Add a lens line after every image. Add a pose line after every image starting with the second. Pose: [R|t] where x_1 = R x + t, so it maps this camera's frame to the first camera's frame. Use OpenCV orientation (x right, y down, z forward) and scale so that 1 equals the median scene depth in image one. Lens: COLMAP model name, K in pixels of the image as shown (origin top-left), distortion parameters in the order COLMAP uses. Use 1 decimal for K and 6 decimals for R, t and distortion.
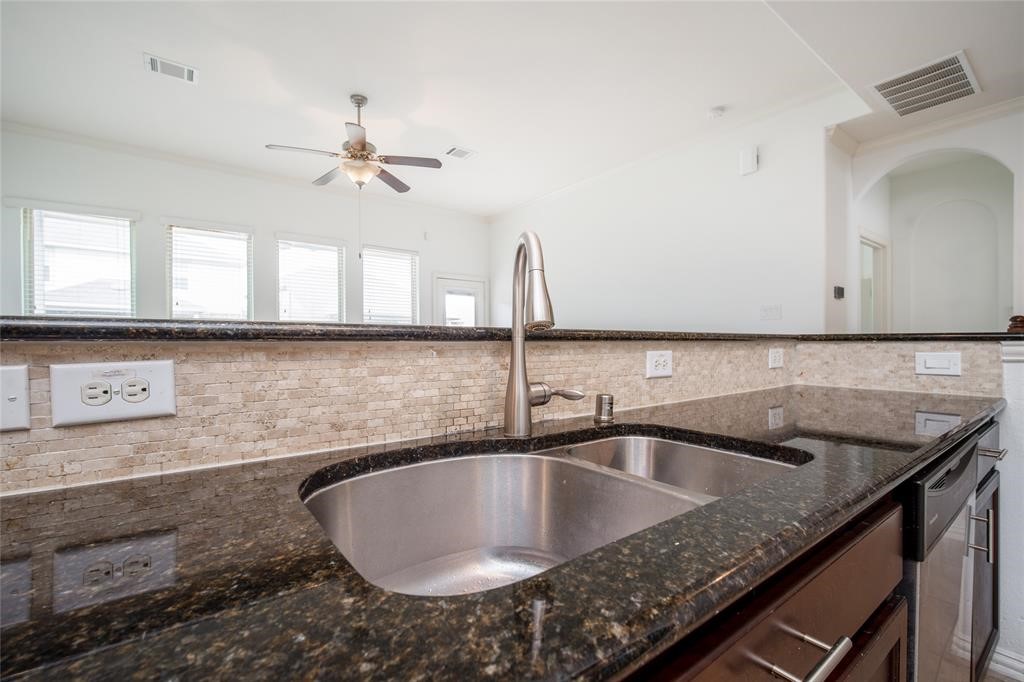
lens RADIAL K [[454.5, 0, 514.5], [0, 454.5, 346.2], [0, 0, 1]] dist [-0.005599, 0.000821]
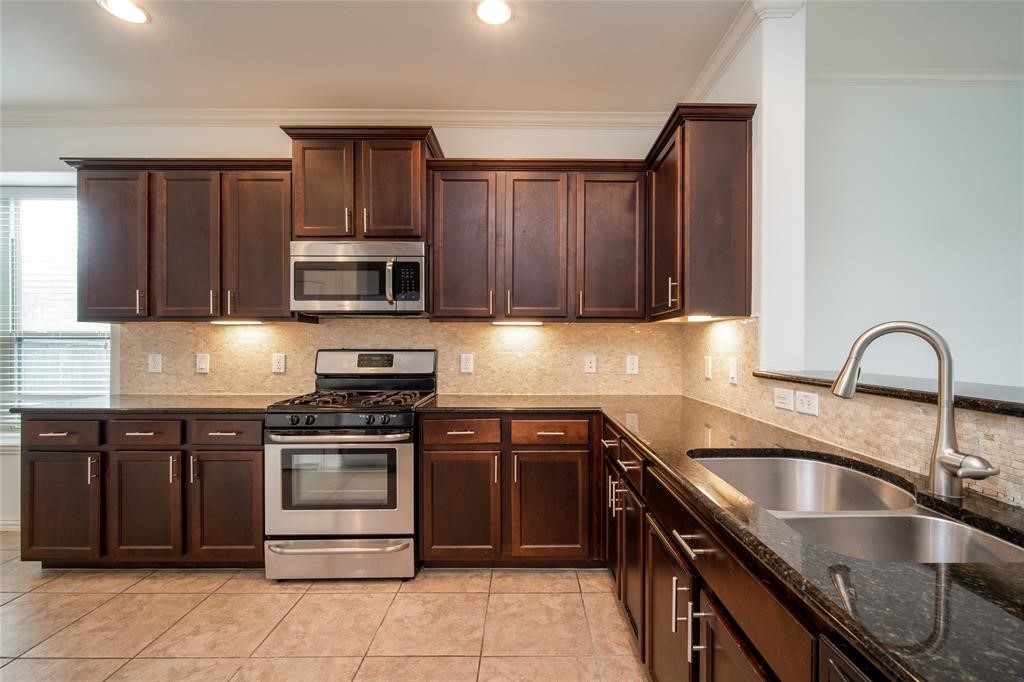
lens RADIAL K [[454.5, 0, 519.4], [0, 454.5, 344.8], [0, 0, 1]] dist [-0.005599, 0.000821]
pose [[-0.610478, 0.005151, -0.792017, 1.627953], [-0.007196, 0.999902, 0.012050, -0.189714], [0.792001, 0.013056, -0.610380, 0.909362]]
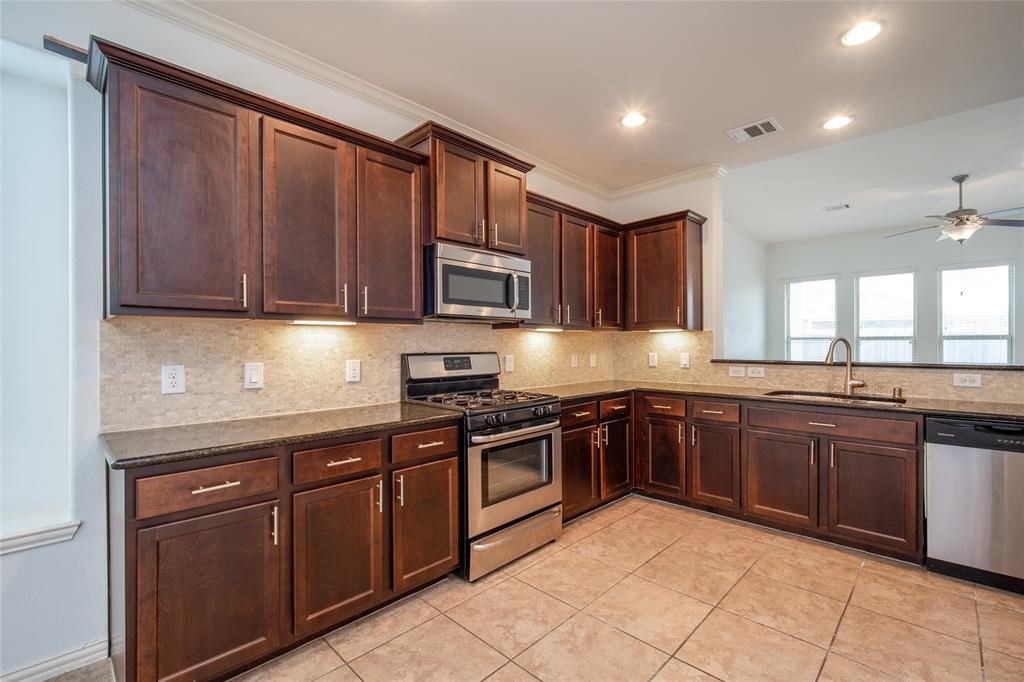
lens RADIAL K [[454.5, 0, 528.8], [0, 454.5, 344.9], [0, 0, 1]] dist [-0.005599, 0.000821]
pose [[0.154490, -0.001361, -0.987993, 3.081795], [-0.002920, 0.999994, -0.001834, -0.163828], [0.987990, 0.003169, 0.154486, -1.856838]]
